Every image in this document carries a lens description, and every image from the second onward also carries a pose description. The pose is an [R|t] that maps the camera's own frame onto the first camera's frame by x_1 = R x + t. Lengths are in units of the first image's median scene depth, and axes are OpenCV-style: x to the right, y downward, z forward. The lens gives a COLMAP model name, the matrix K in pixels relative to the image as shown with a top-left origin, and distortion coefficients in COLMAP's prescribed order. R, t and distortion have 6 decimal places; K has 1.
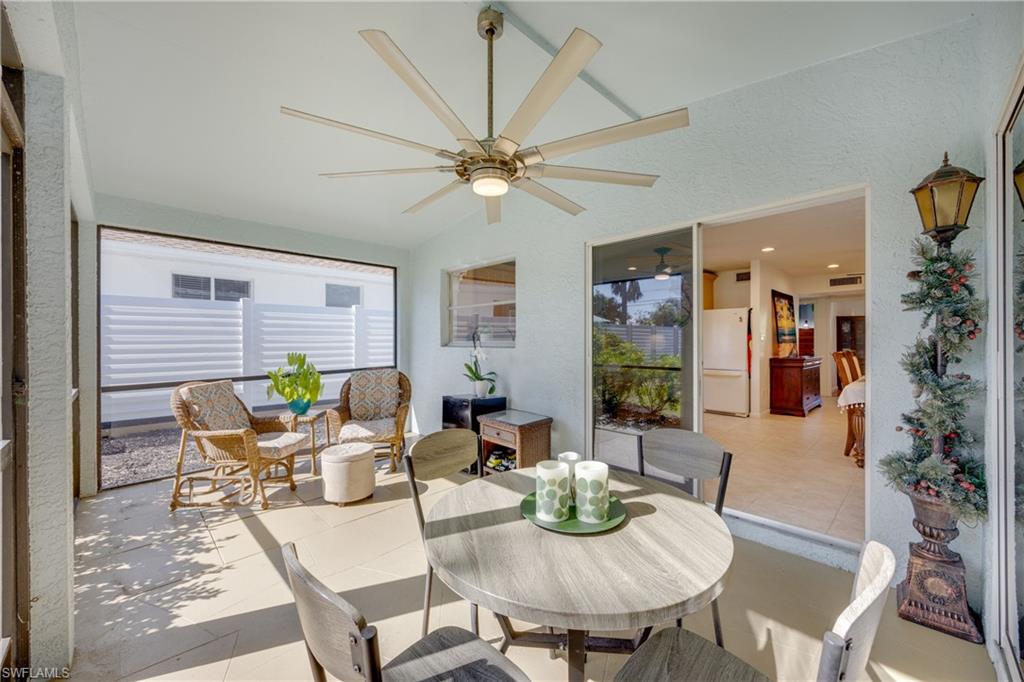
lens RADIAL K [[391.1, 0, 511.2], [0, 391.1, 338.3], [0, 0, 1]] dist [-0.000242, -0.000012]
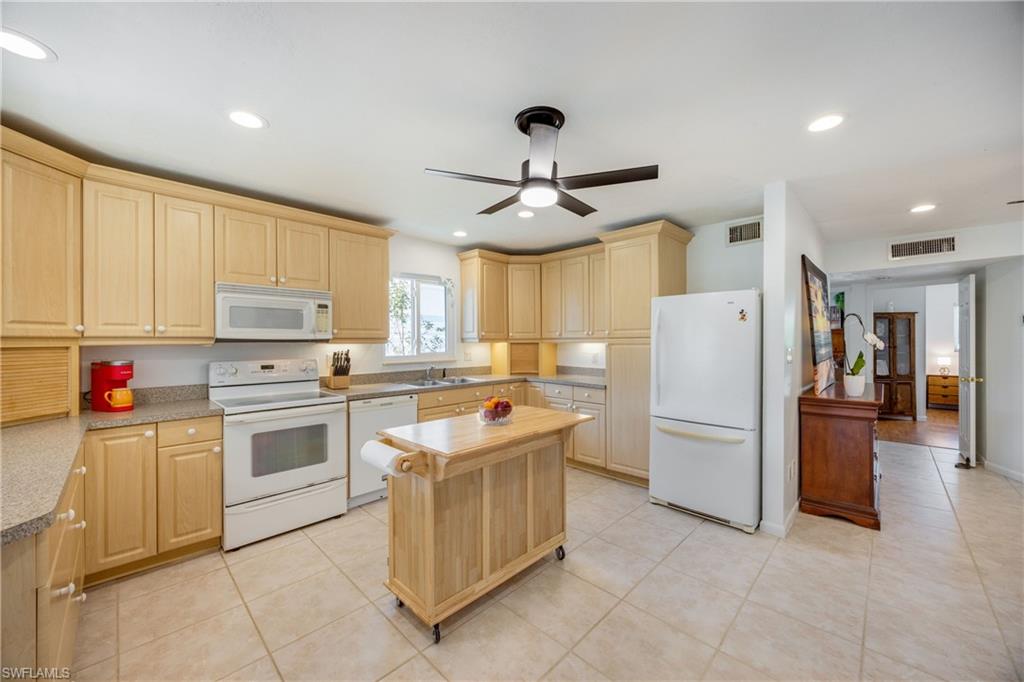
lens RADIAL K [[387.1, 0, 514.5], [0, 387.1, 340.6], [0, 0, 1]] dist [-0.001508, -0.000118]
pose [[0.999329, 0.002004, 0.036569, 0.286347], [-0.002449, 0.999923, 0.012126, -0.022017], [-0.036542, -0.012207, 0.999258, 0.525574]]
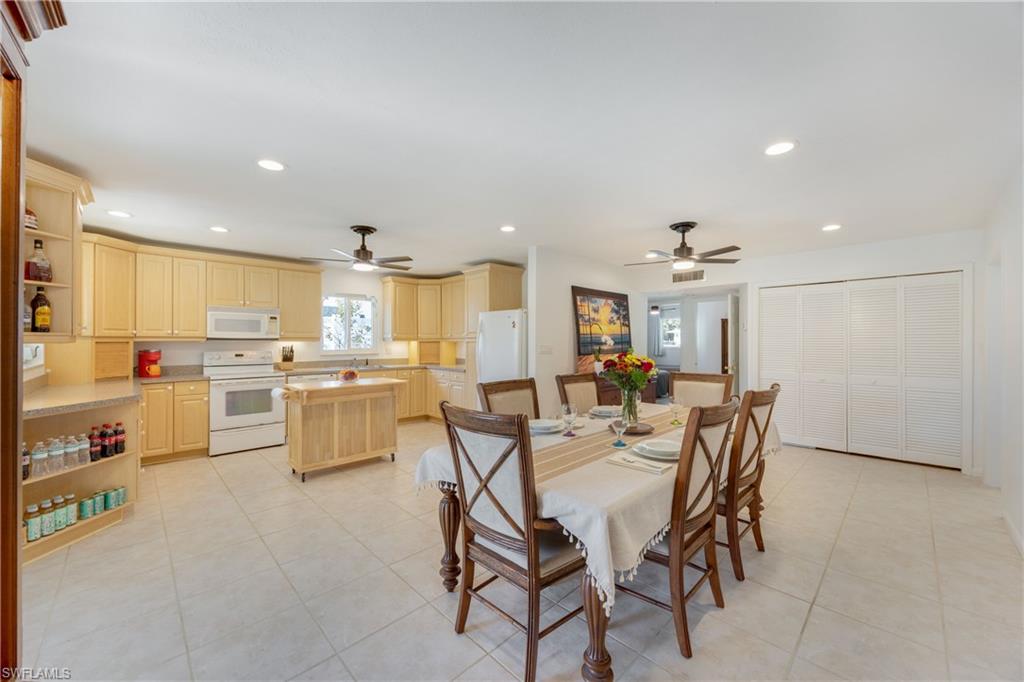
lens RADIAL K [[391.1, 0, 511.2], [0, 391.1, 338.3], [0, 0, 1]] dist [-0.000242, -0.000012]
pose [[0.999950, 0.004666, 0.008843, 0.539729], [-0.004714, 0.999974, 0.005401, -0.023885], [-0.008817, -0.005442, 0.999946, 0.220826]]
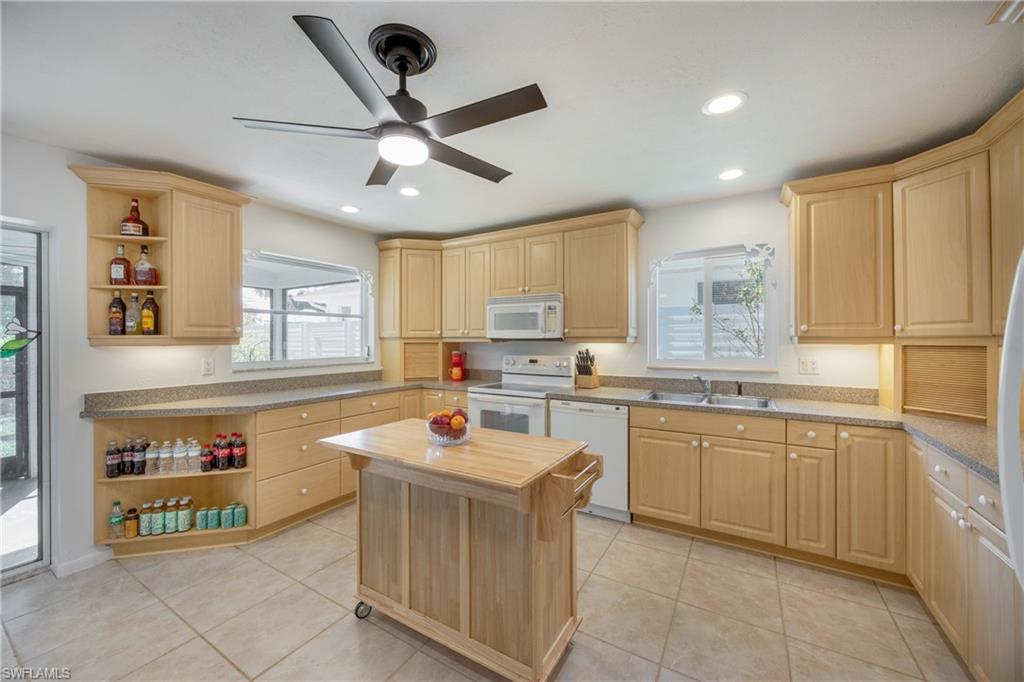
lens RADIAL K [[391.1, 0, 511.2], [0, 391.1, 338.3], [0, 0, 1]] dist [-0.000242, -0.000012]
pose [[0.260044, 0.000565, -0.965597, 0.555946], [0.010348, 0.999941, 0.003372, -0.019604], [0.965541, -0.010869, 0.260022, 0.827892]]
